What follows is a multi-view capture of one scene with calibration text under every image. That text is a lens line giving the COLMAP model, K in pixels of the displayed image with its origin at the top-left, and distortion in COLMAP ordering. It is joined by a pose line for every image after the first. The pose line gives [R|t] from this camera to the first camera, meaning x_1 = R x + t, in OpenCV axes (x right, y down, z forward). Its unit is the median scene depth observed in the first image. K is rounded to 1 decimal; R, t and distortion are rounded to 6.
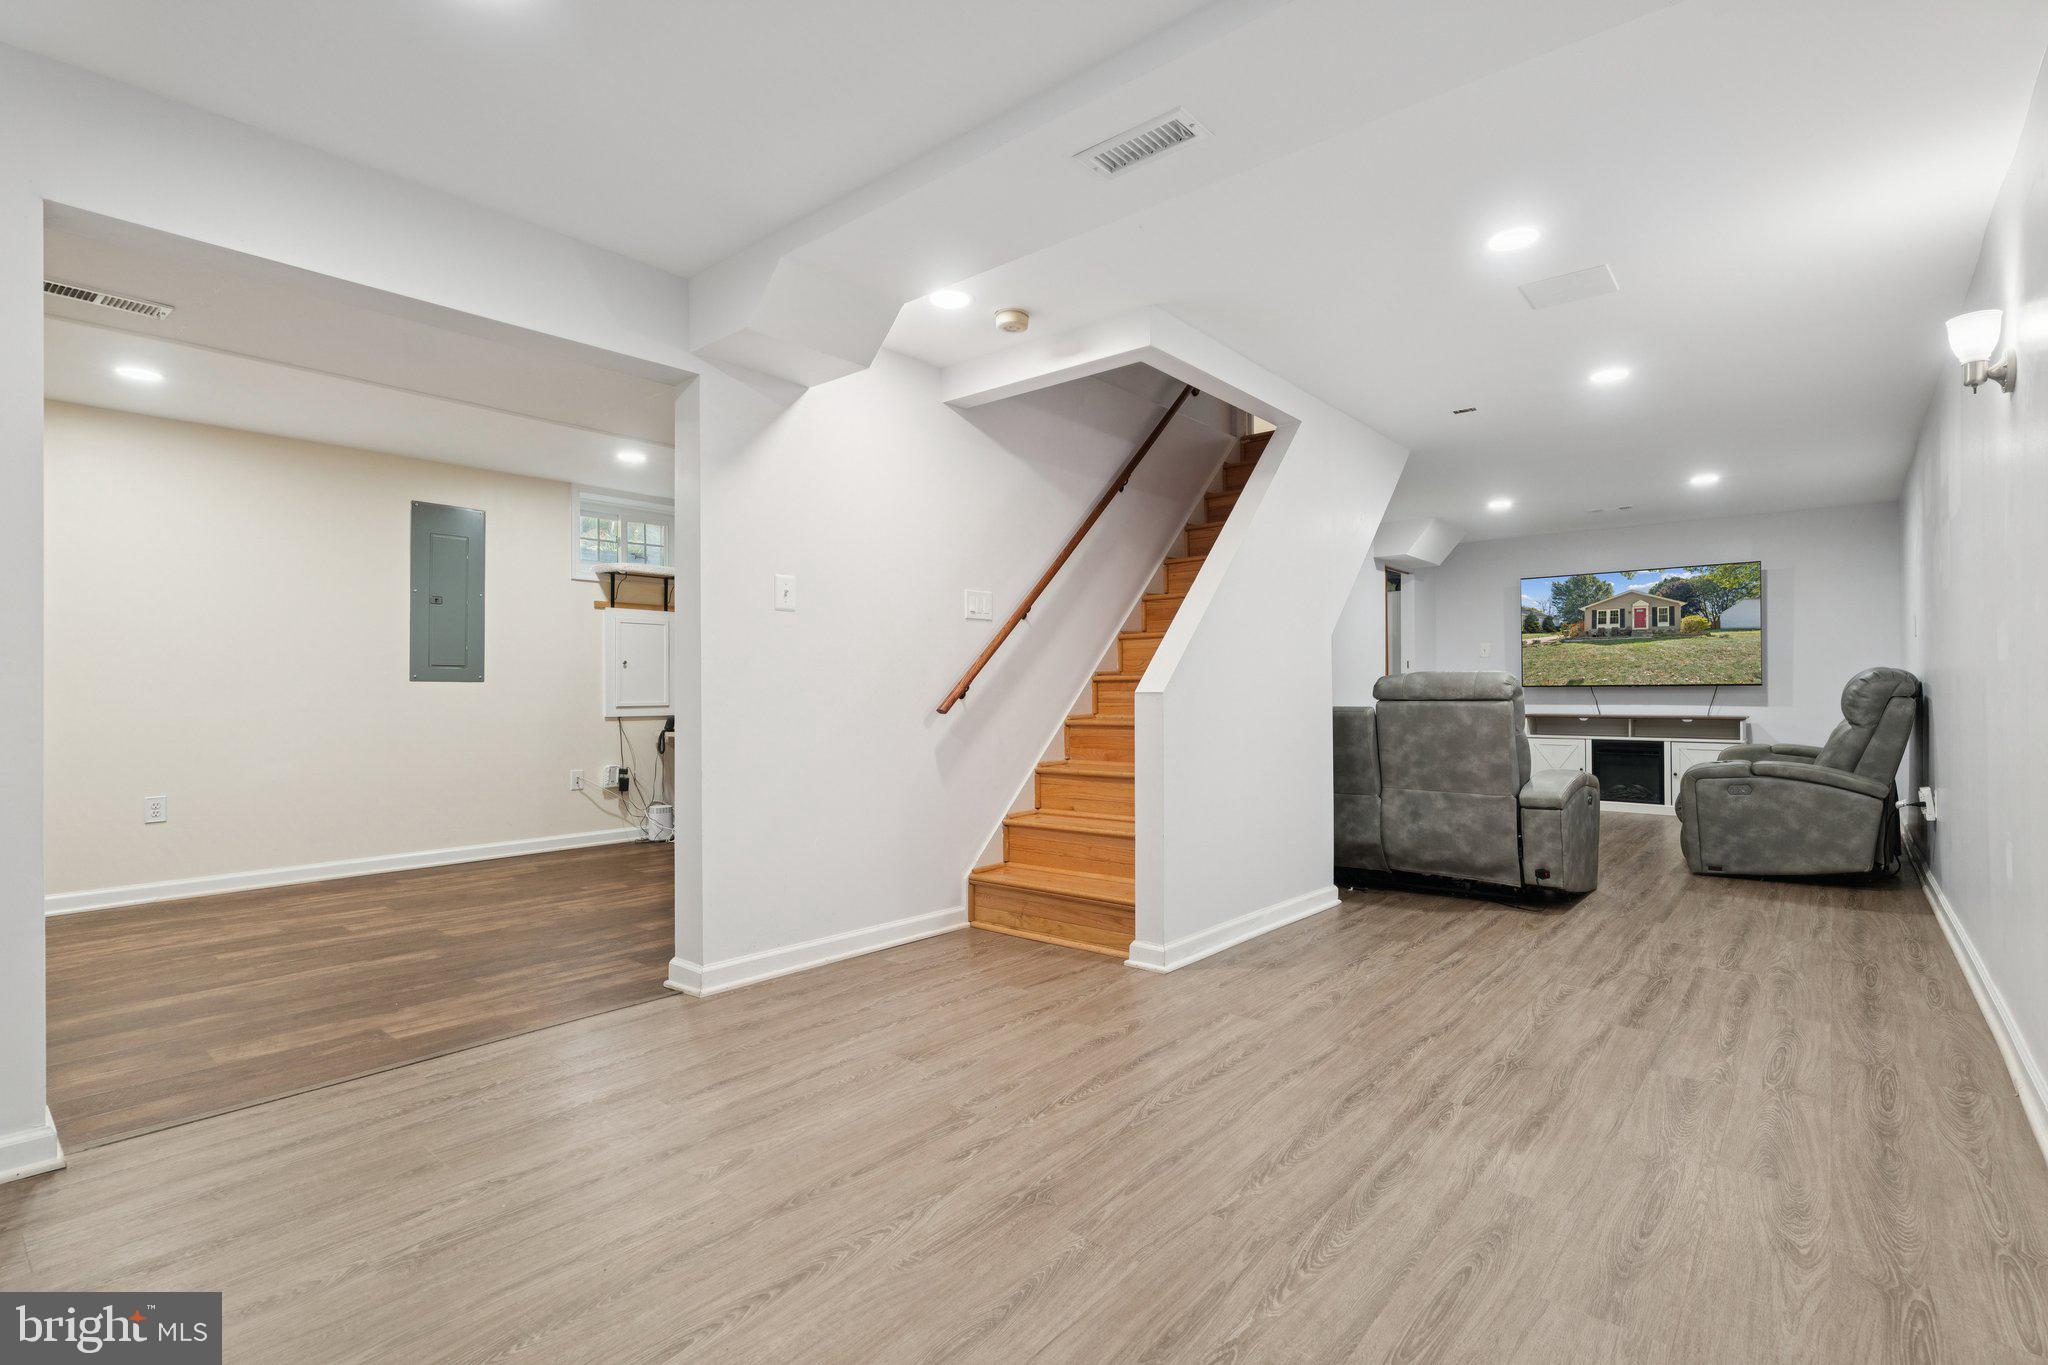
lens RADIAL K [[959.2, 0, 1024.0], [0, 959.2, 682.5], [0, 0, 1]] dist [-0.003255, 0.000328]
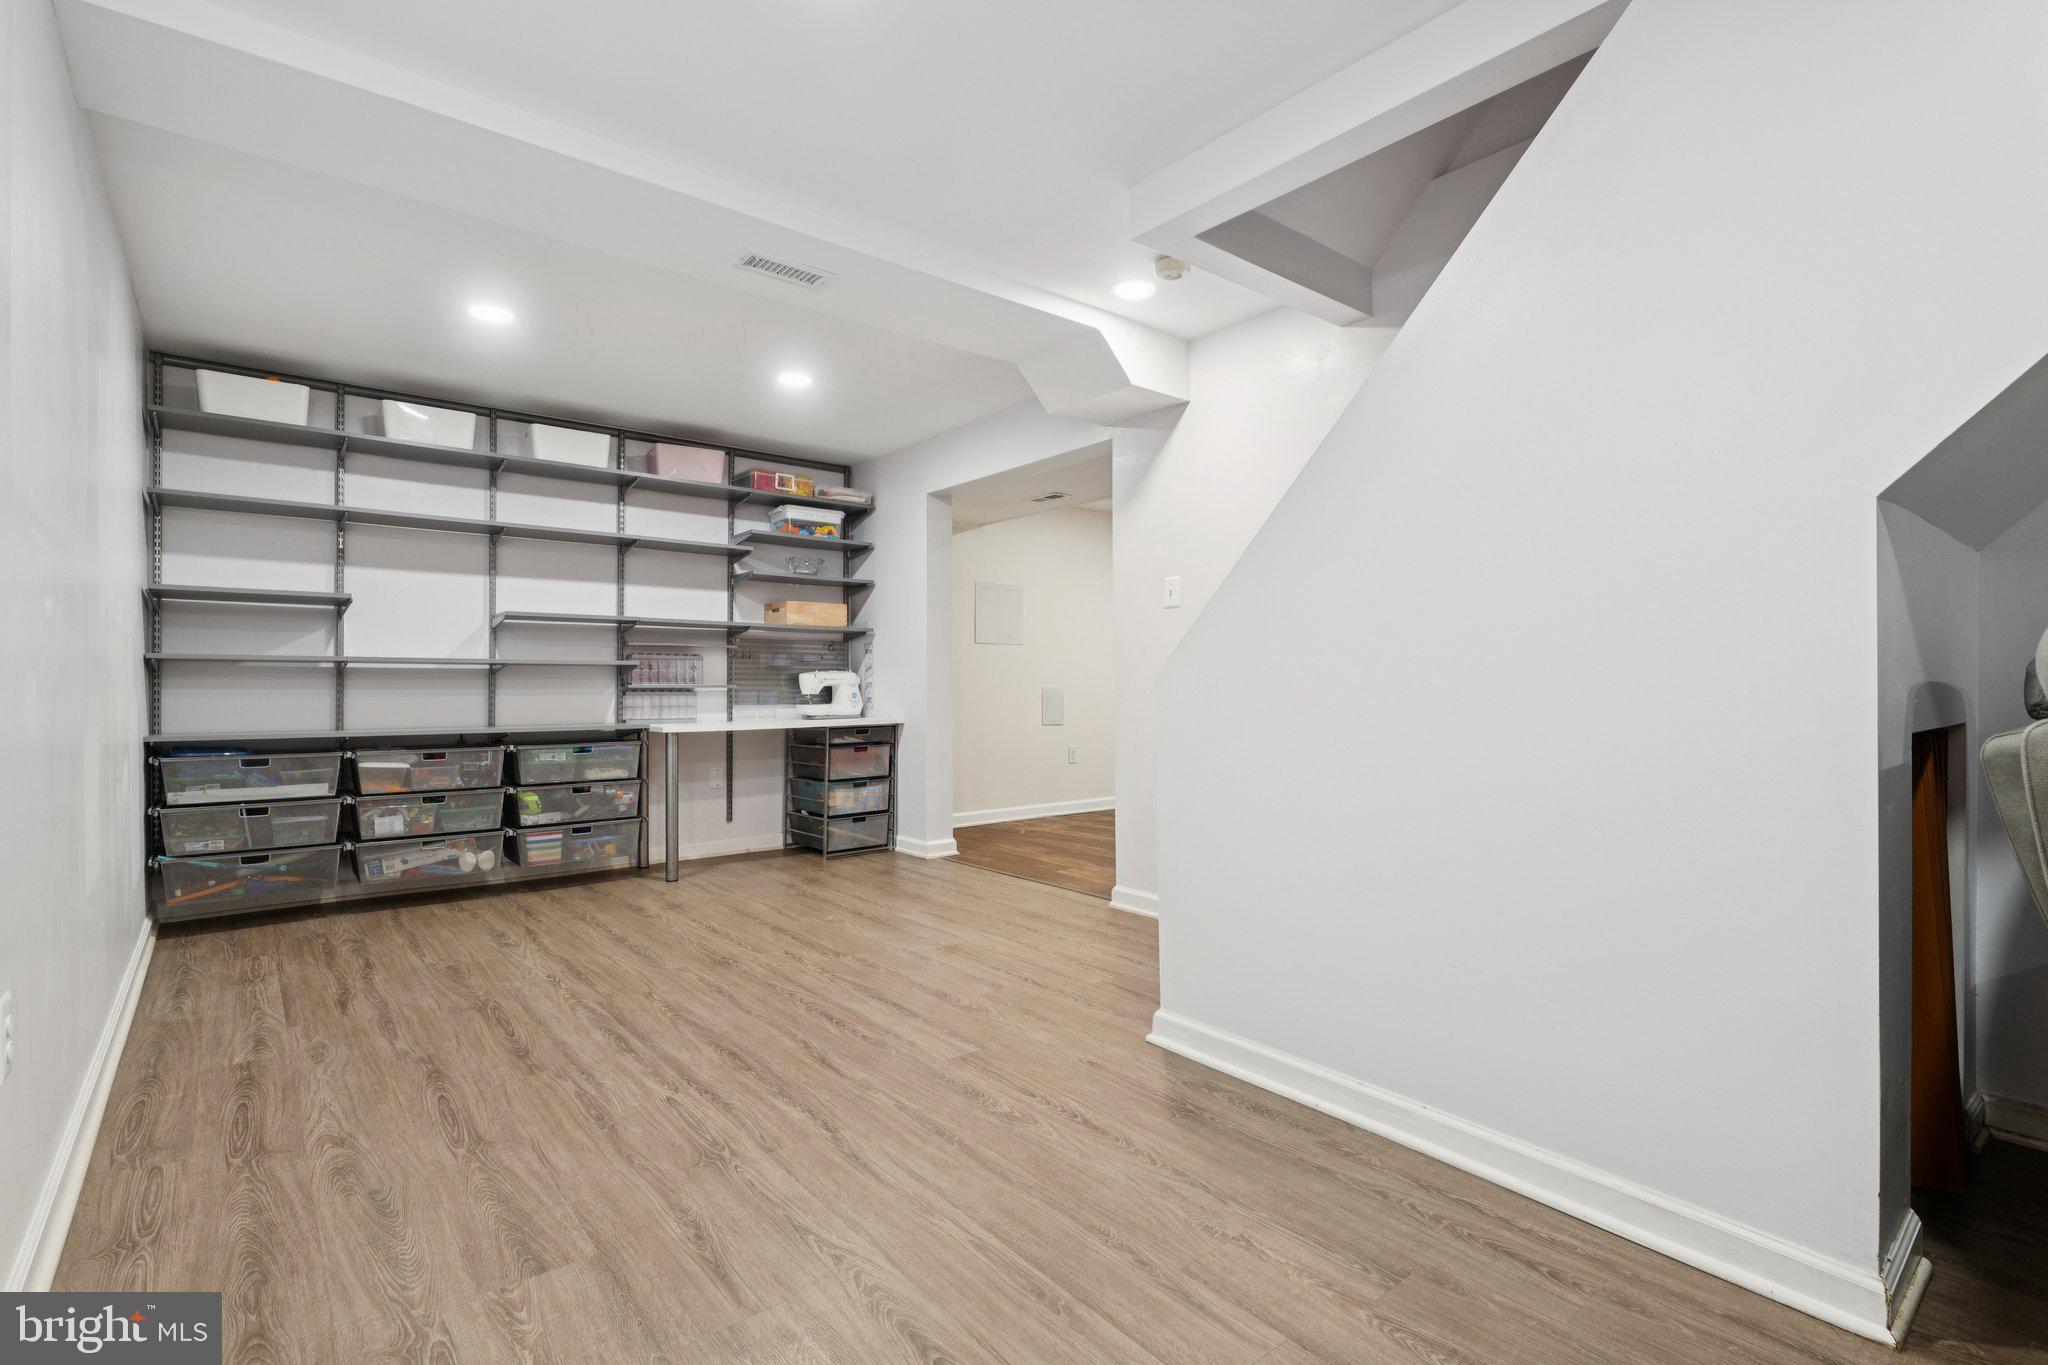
lens RADIAL K [[959.2, 0, 1024.0], [0, 959.2, 682.5], [0, 0, 1]] dist [-0.003255, 0.000328]
pose [[-0.178994, 0.002609, -0.983847, 0.635239], [0.009936, 0.999950, 0.000844, 0.008986], [0.983800, -0.009625, -0.179011, 0.718855]]
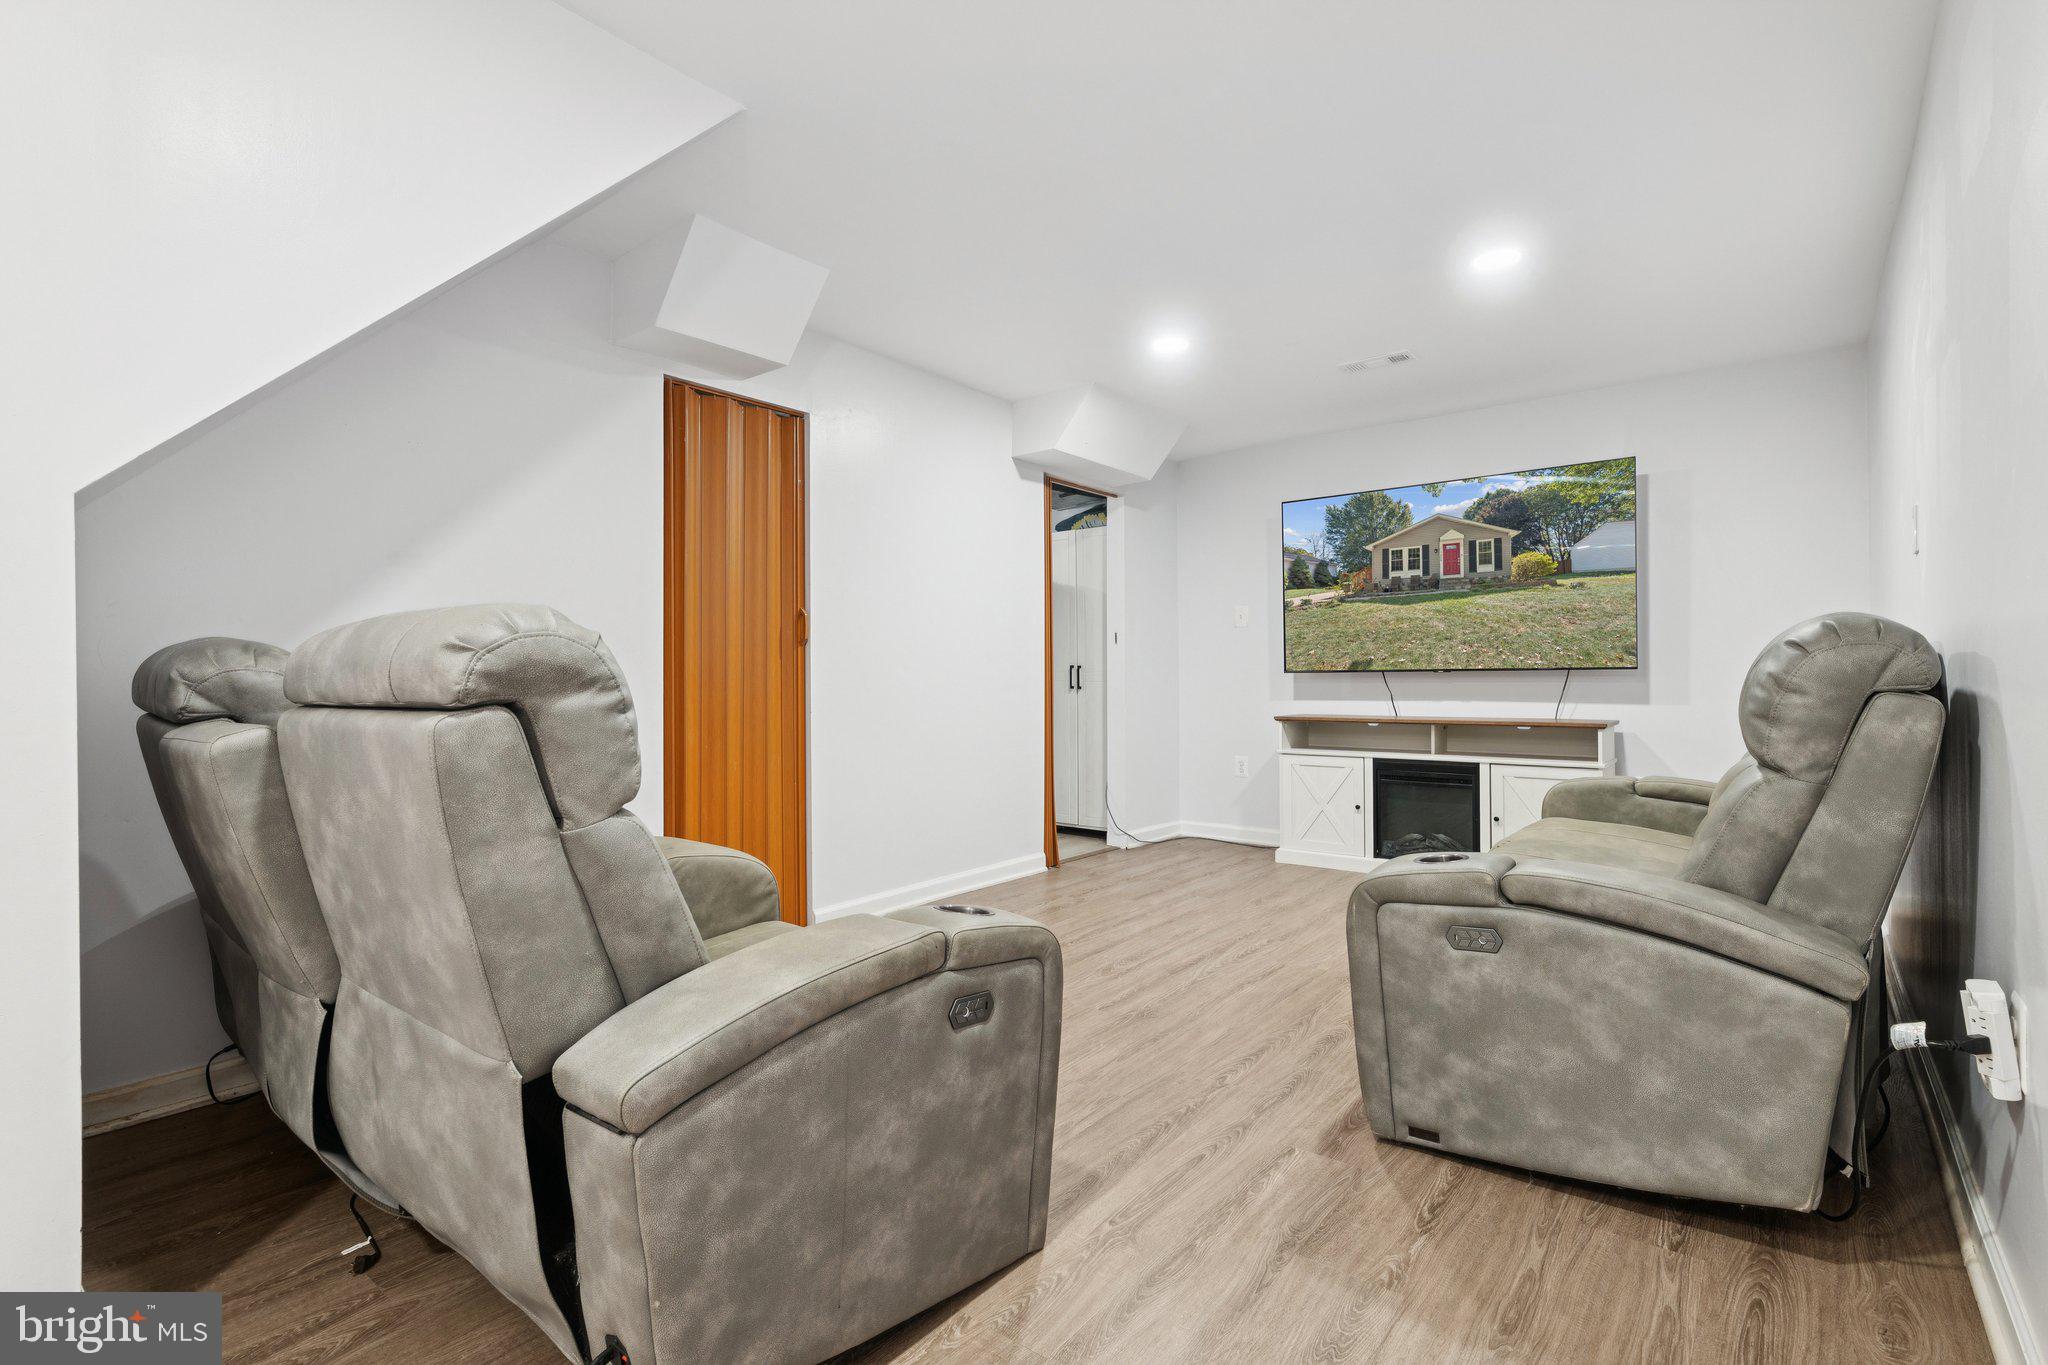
lens RADIAL K [[945.4, 0, 1024.4], [0, 945.4, 669.1], [0, 0, 1]] dist [0.000571, -0.000306]
pose [[0.999815, -0.001805, 0.019170, 0.567545], [0.001868, 0.999993, -0.003226, 0.006883], [-0.019164, 0.003261, 0.999811, 0.635200]]
